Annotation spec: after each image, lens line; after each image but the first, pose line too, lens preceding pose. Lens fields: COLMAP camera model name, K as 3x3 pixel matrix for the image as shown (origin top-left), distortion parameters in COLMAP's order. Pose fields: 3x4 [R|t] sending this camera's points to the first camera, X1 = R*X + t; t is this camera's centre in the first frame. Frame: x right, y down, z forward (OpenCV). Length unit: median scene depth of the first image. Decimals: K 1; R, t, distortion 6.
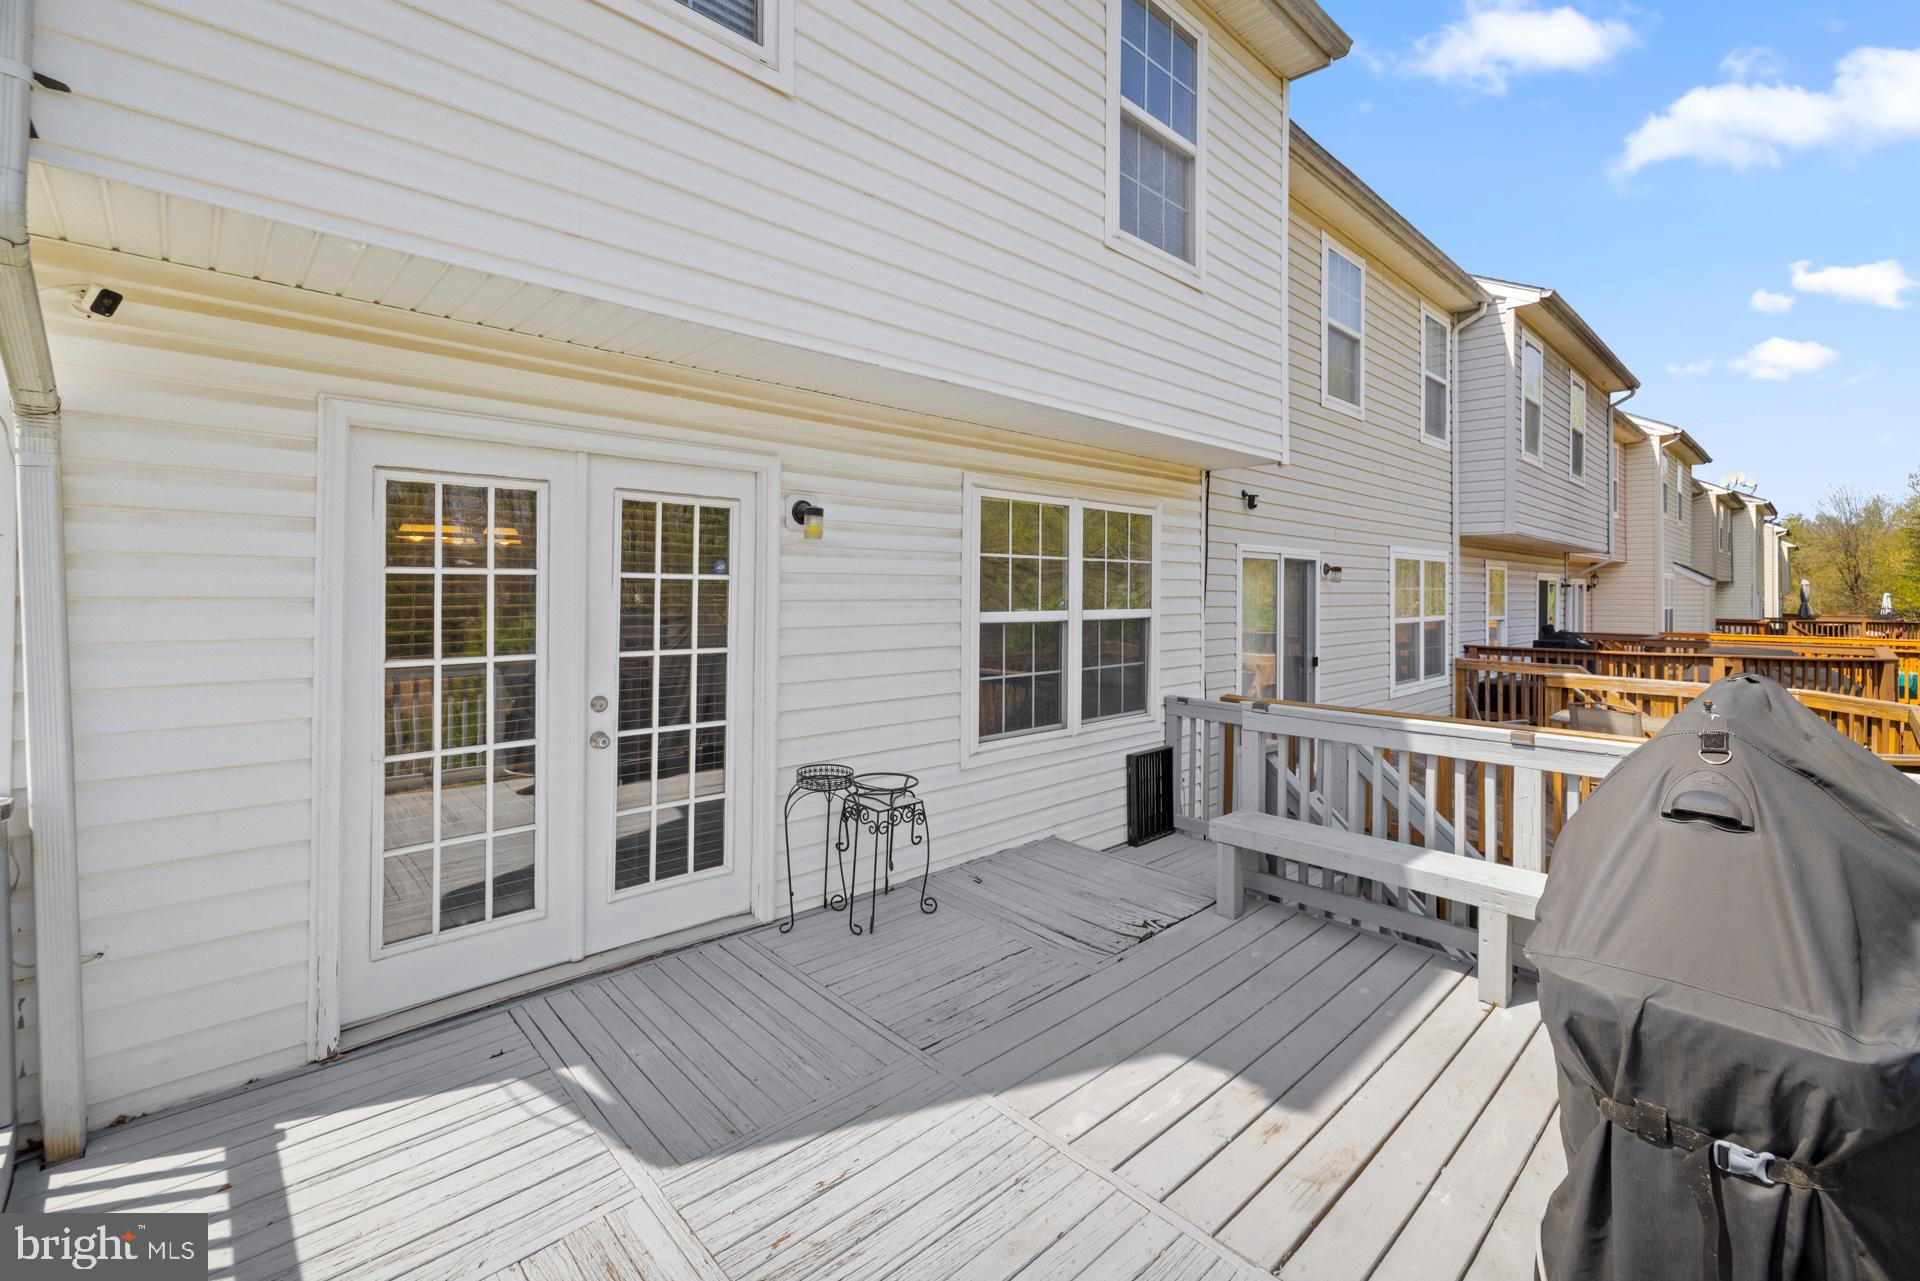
lens RADIAL K [[824.0, 0, 964.7], [0, 824.0, 583.3], [0, 0, 1]] dist [0.000466, 0.000256]
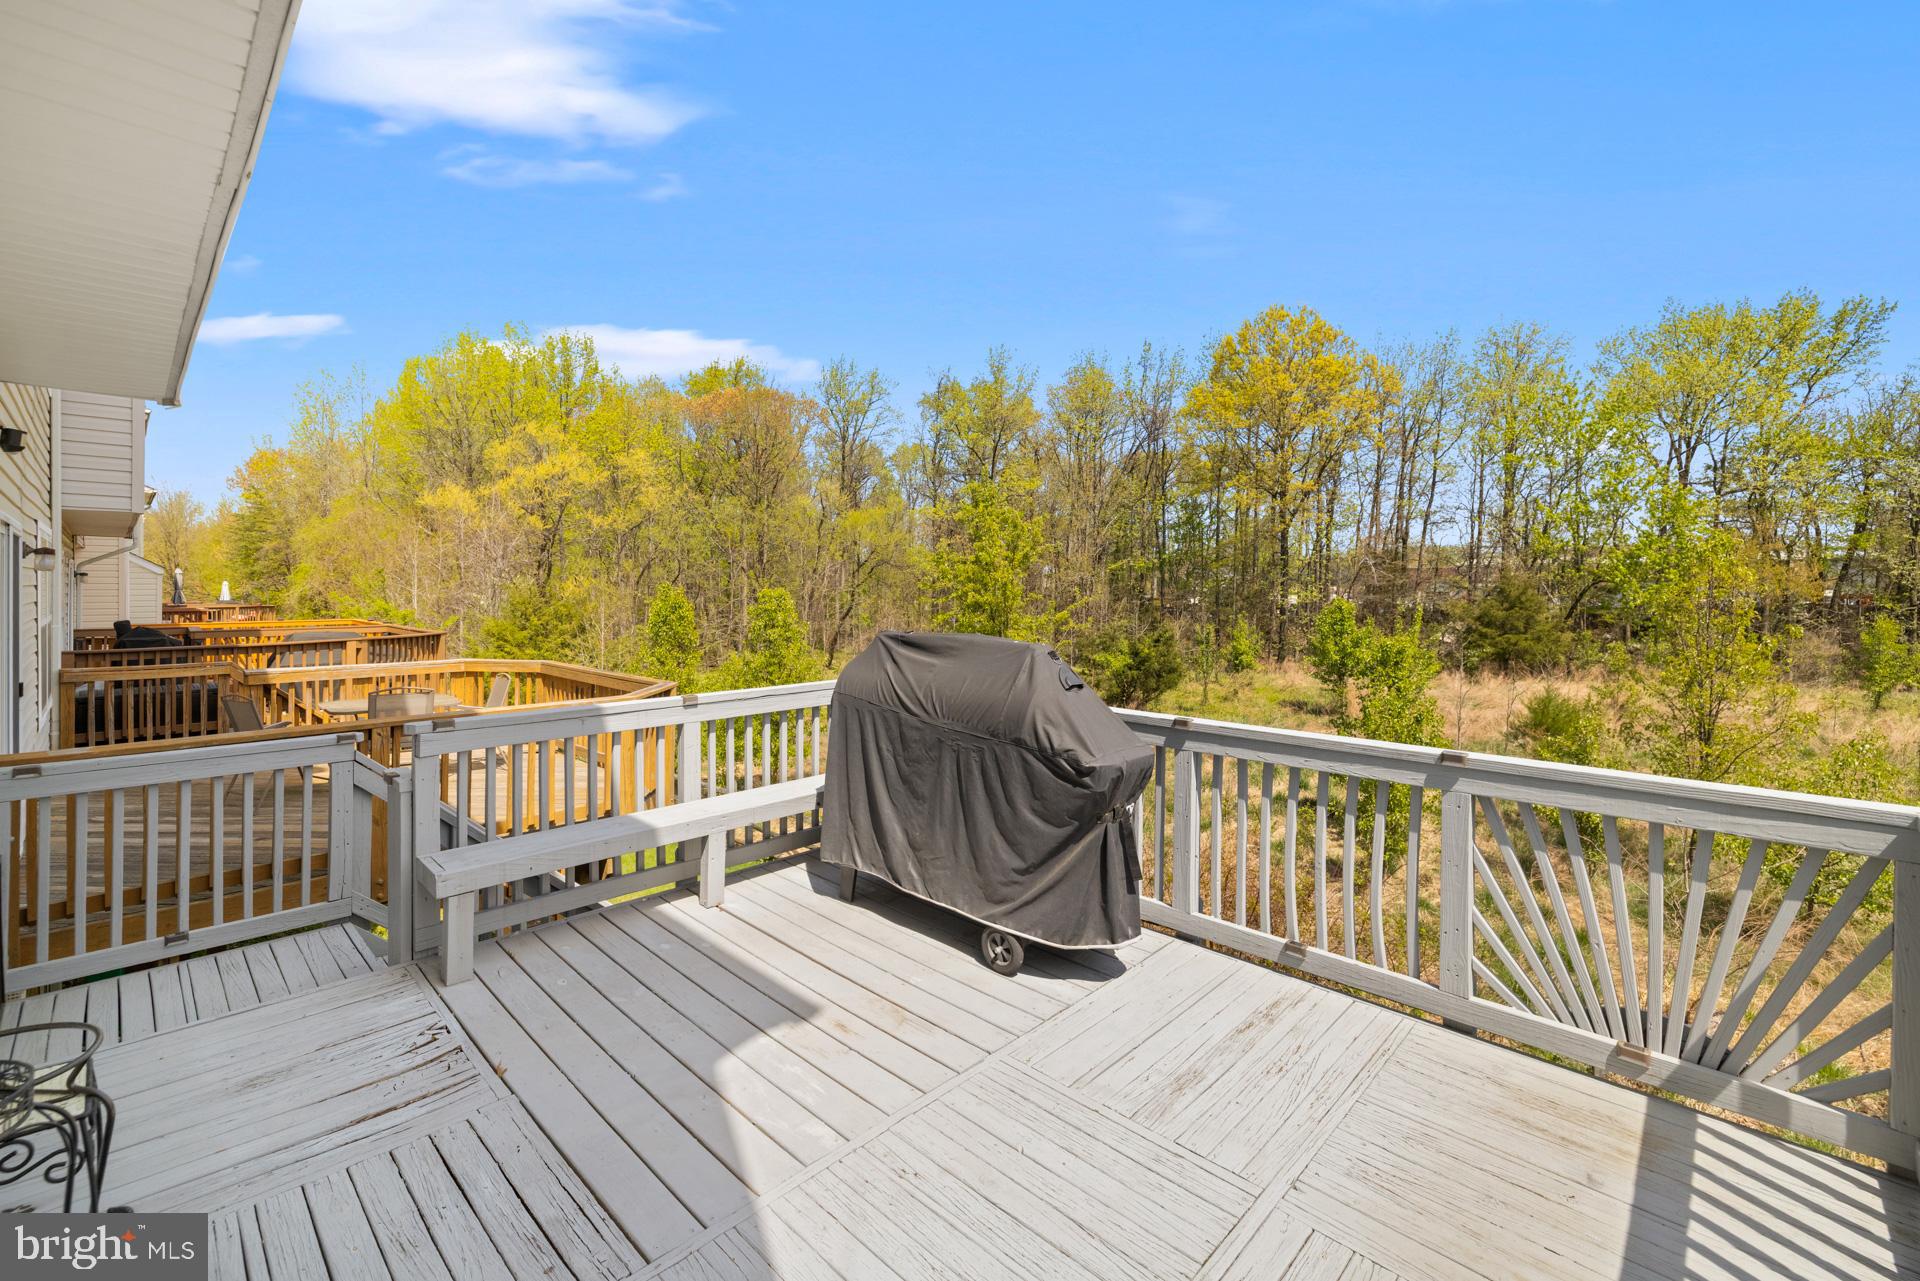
lens RADIAL K [[811.3, 0, 958.1], [0, 811.3, 609.0], [0, 0, 1]] dist [-0.000499, 0.000531]
pose [[-0.047763, -0.033107, 0.998310, -0.602184], [-0.013601, 0.999379, 0.032492, 0.000969], [-0.998766, -0.012026, -0.048184, 0.661701]]
